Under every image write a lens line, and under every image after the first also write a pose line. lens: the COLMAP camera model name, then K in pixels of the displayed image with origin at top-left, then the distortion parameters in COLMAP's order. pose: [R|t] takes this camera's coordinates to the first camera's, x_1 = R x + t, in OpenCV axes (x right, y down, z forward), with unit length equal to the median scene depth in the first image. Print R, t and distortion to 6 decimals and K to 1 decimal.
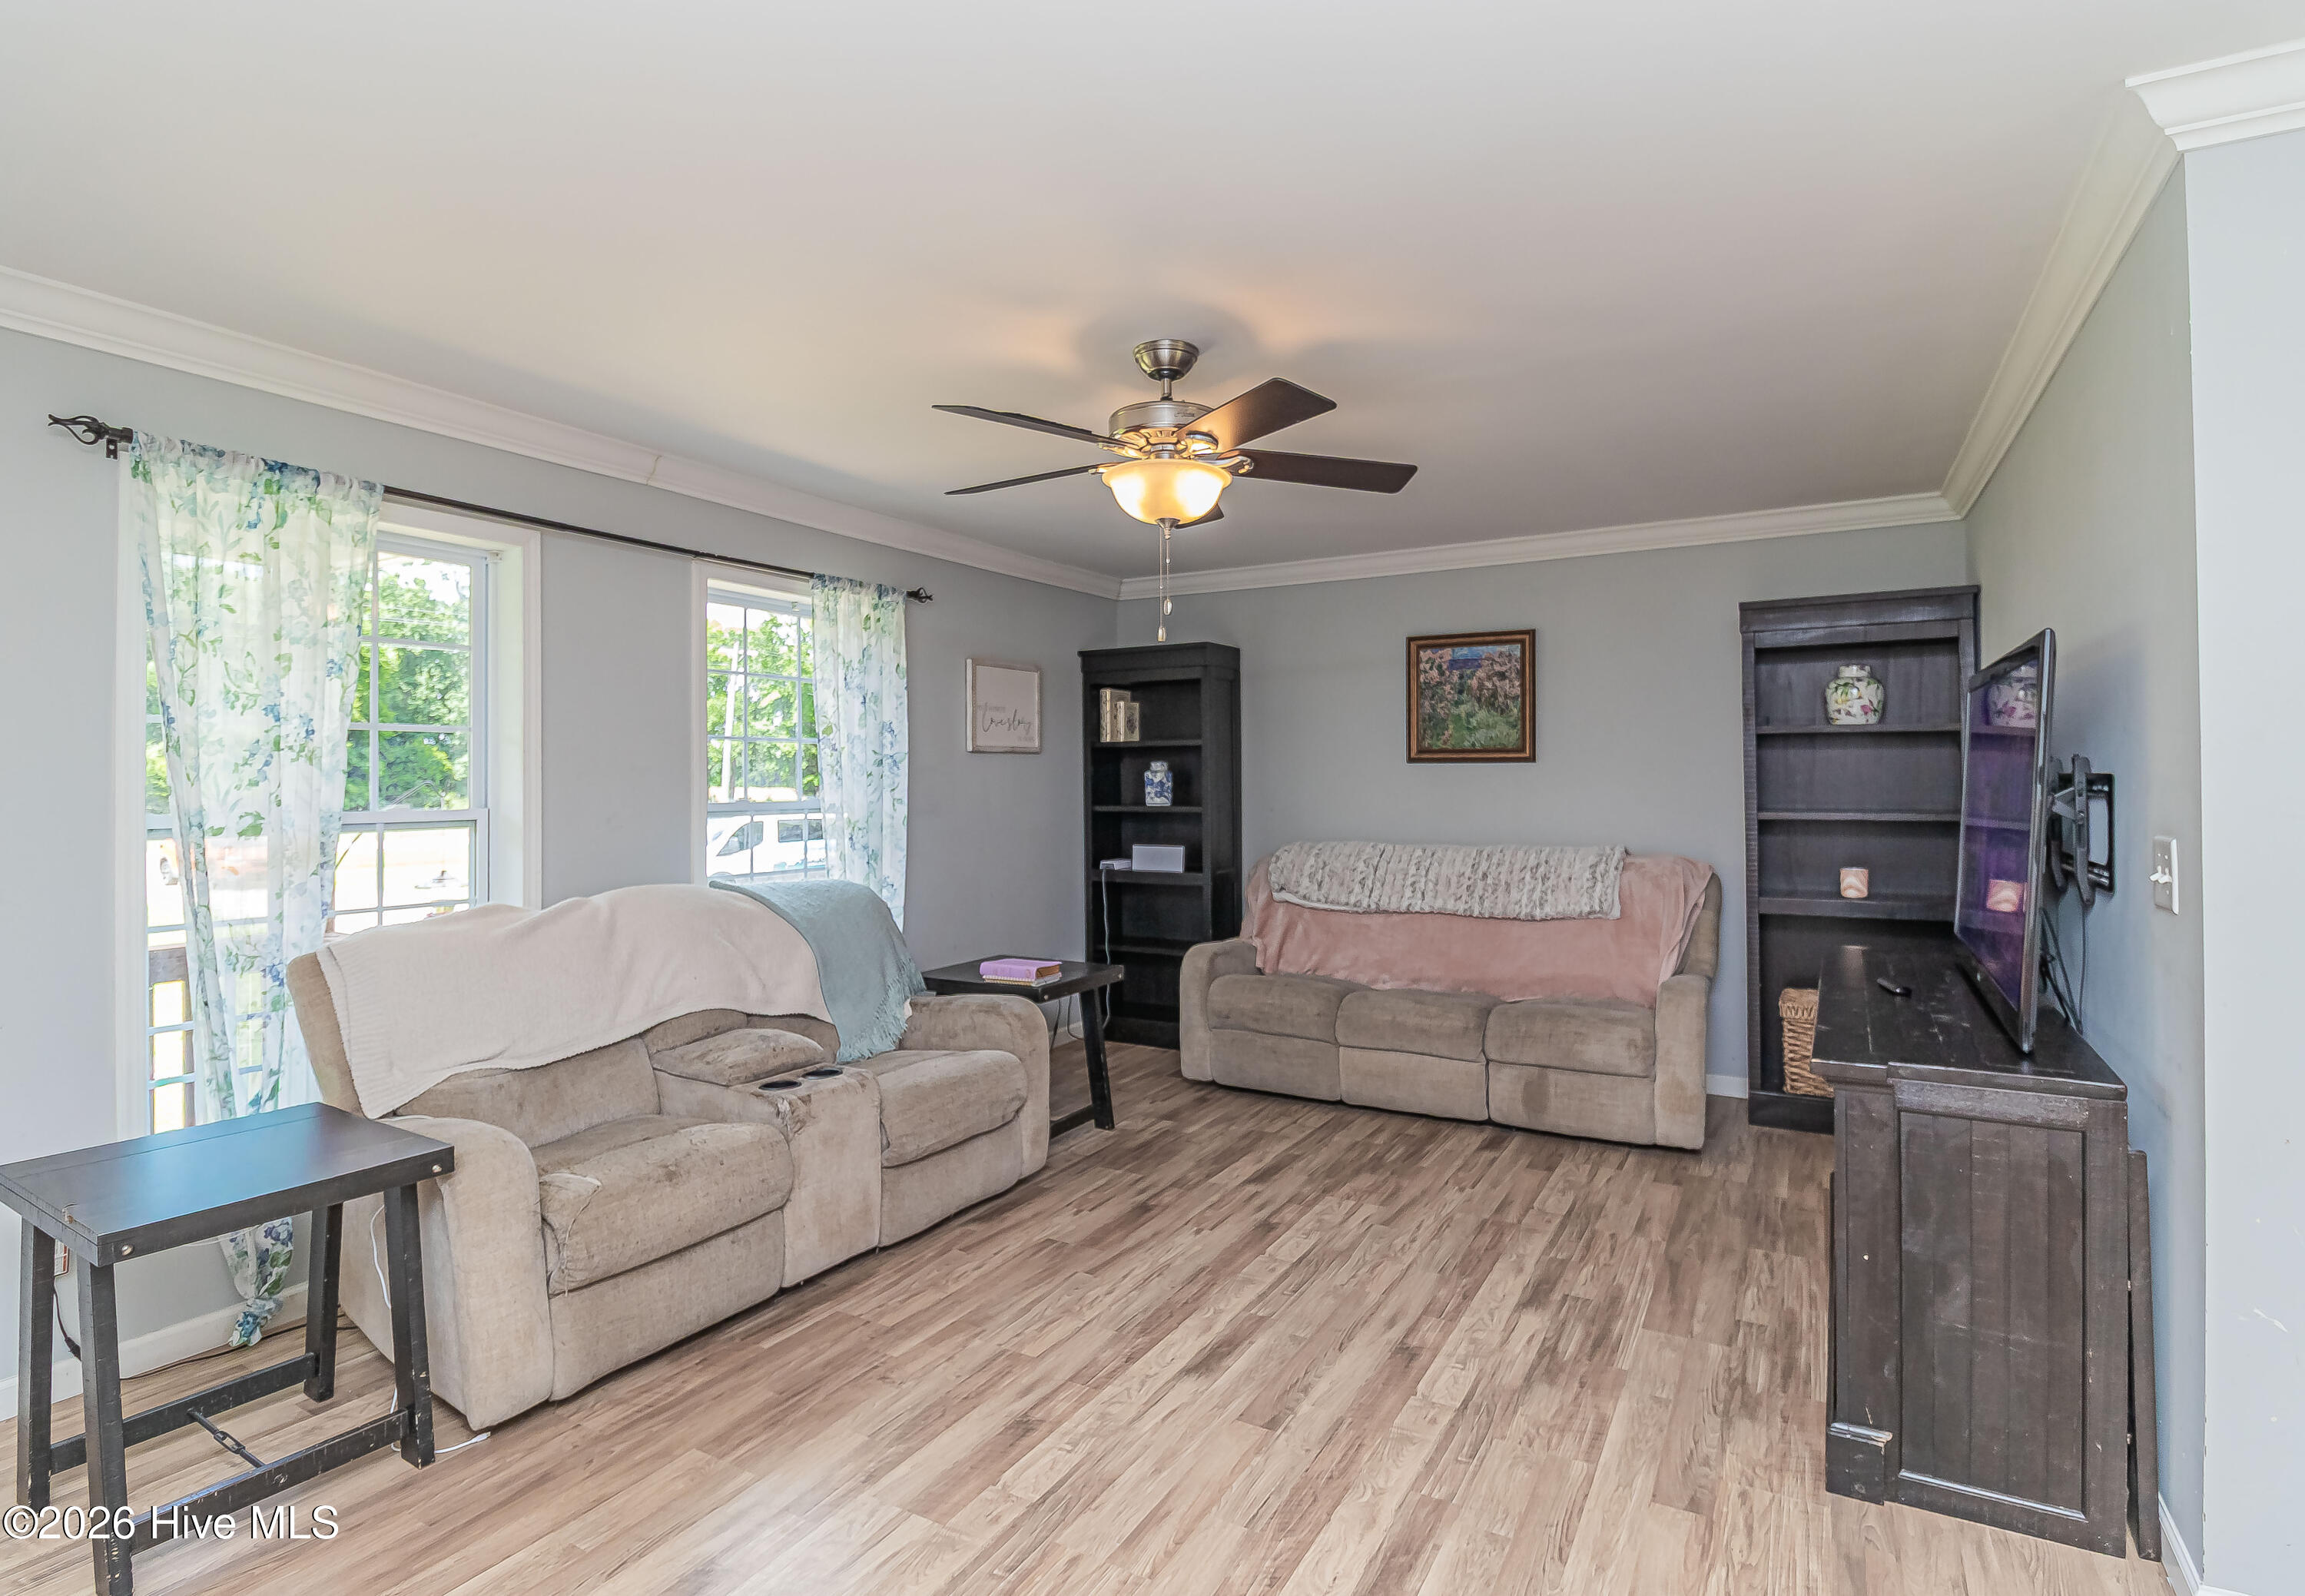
lens RADIAL K [[1132.8, 0, 1152.2], [0, 1132.8, 787.0], [0, 0, 1]] dist [-0.015109, 0.000393]
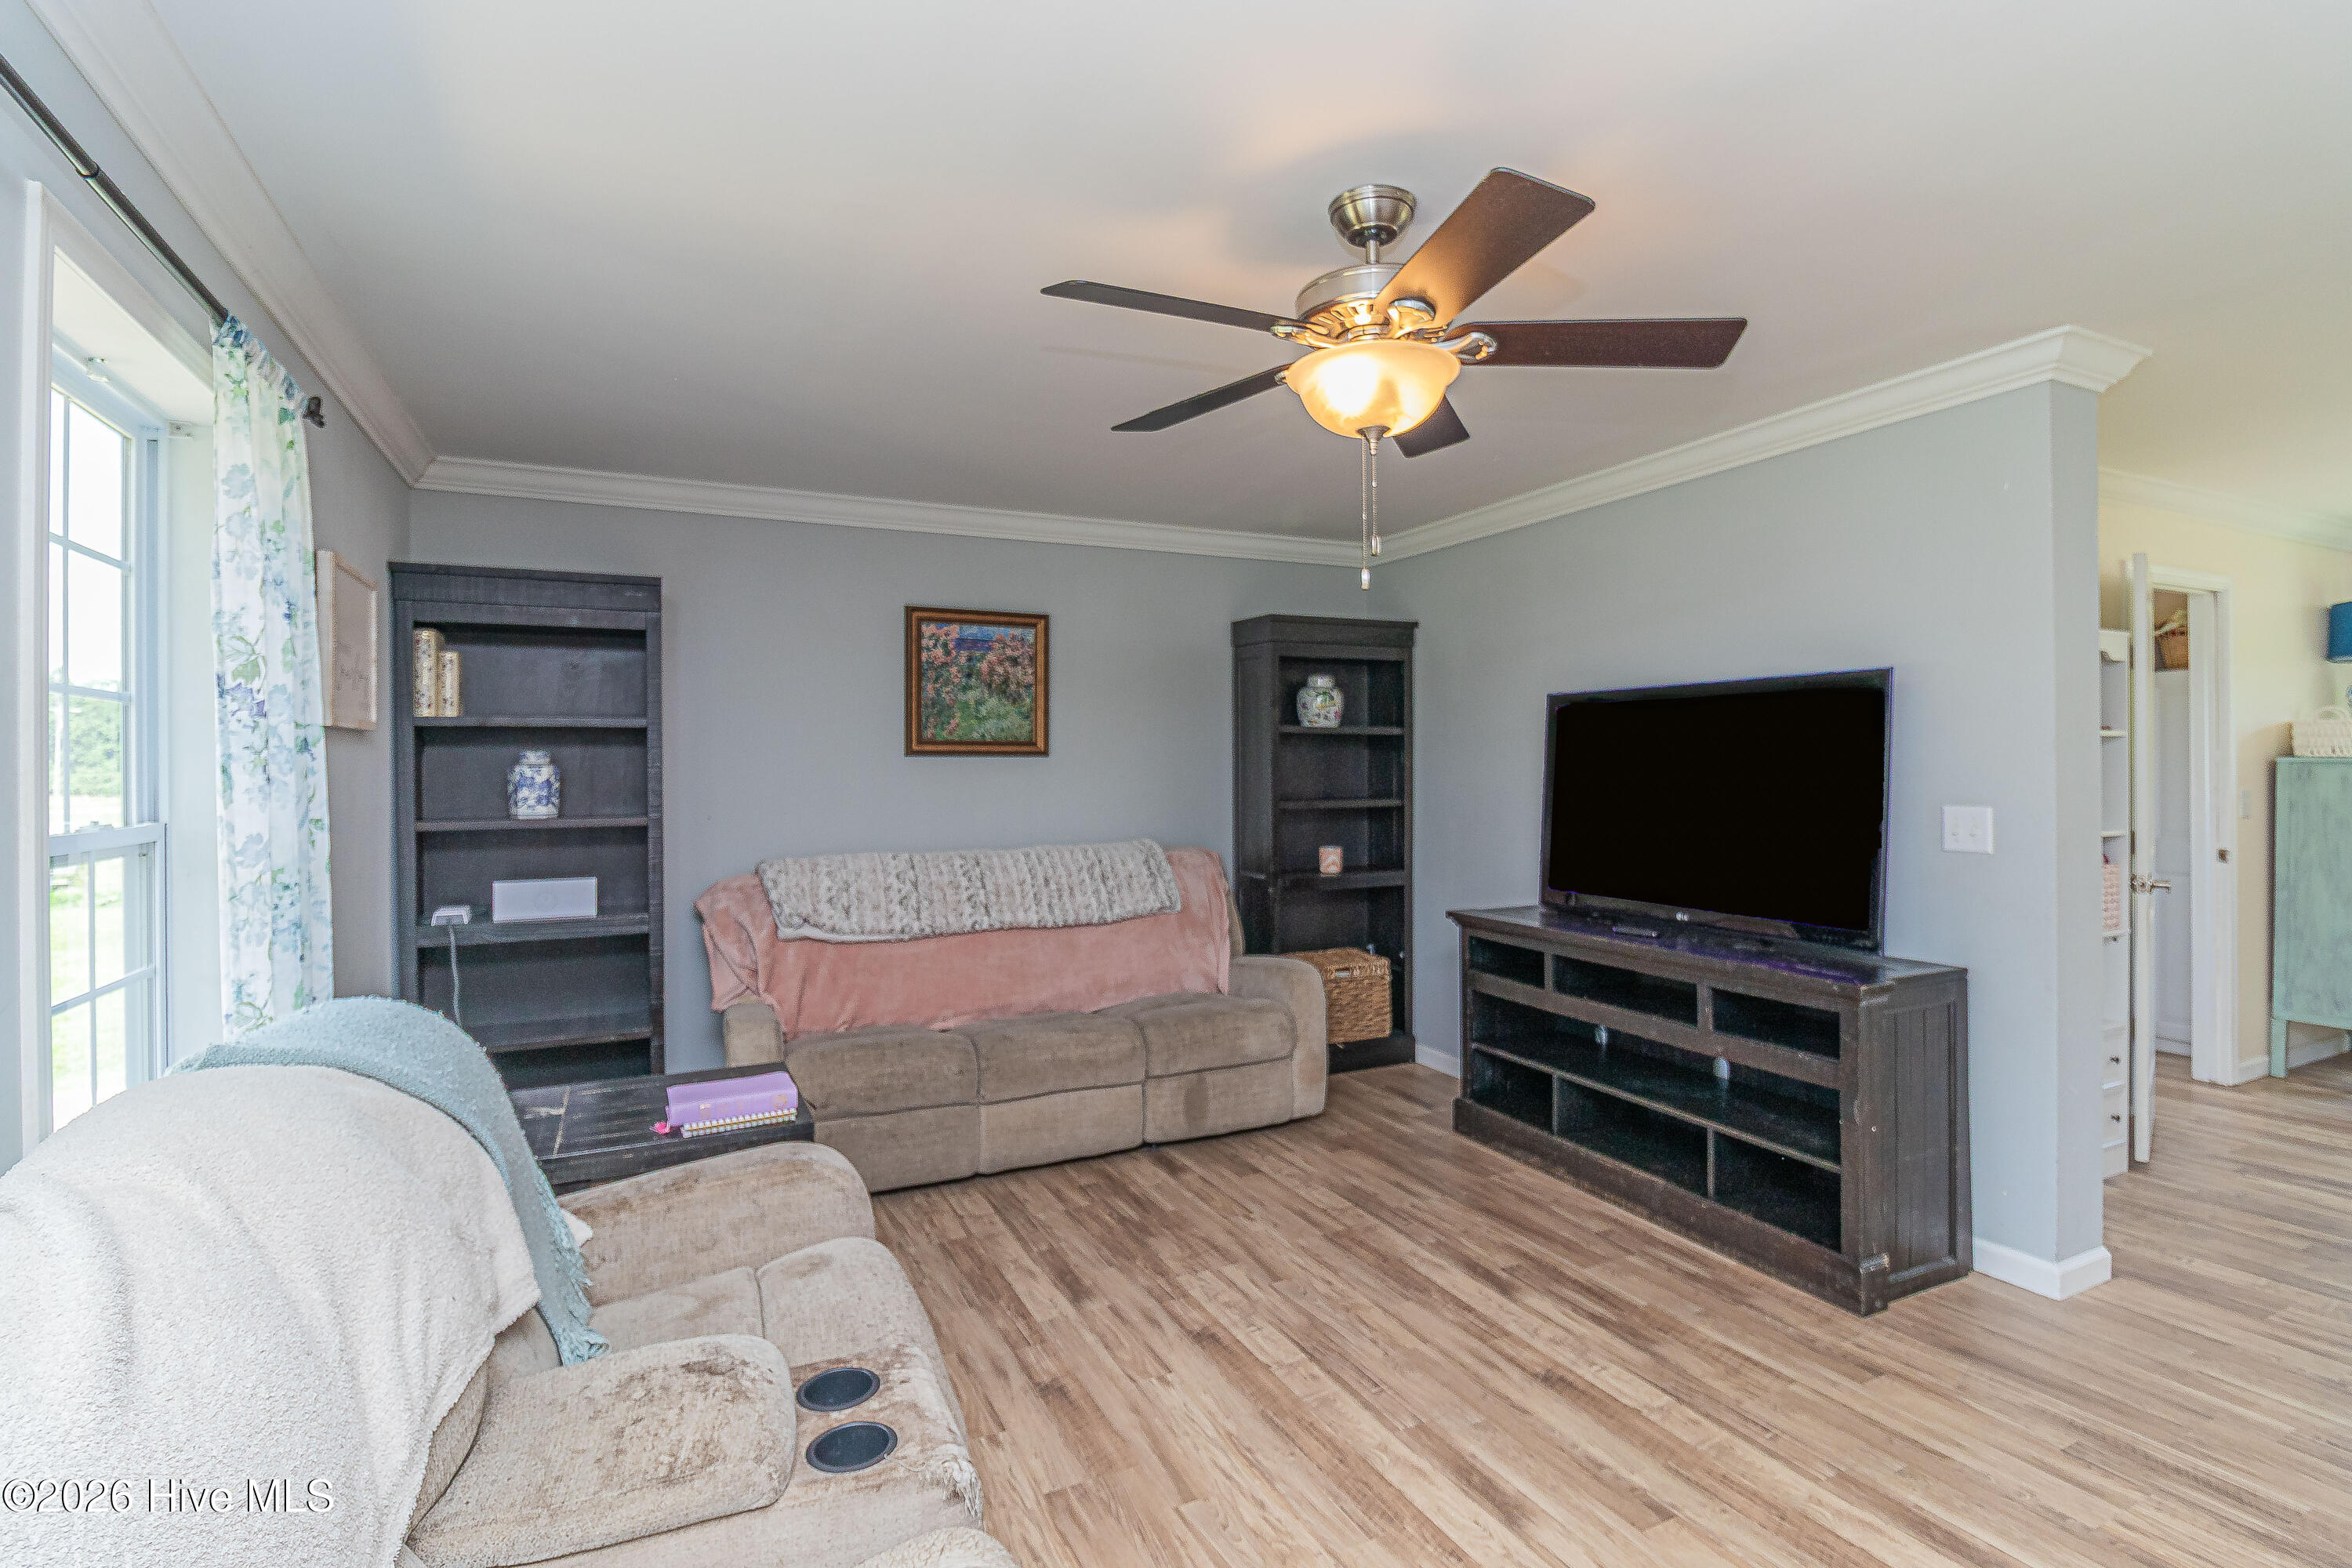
lens RADIAL K [[1139.9, 0, 1177.3], [0, 1139.9, 779.0], [0, 0, 1]] dist [-0.011650, -0.004589]
pose [[0.555366, -0.006311, 0.831582, -0.447487], [0.011160, 0.999938, 0.000136, -0.002507], [-0.831531, 0.009205, 0.555401, 0.447289]]
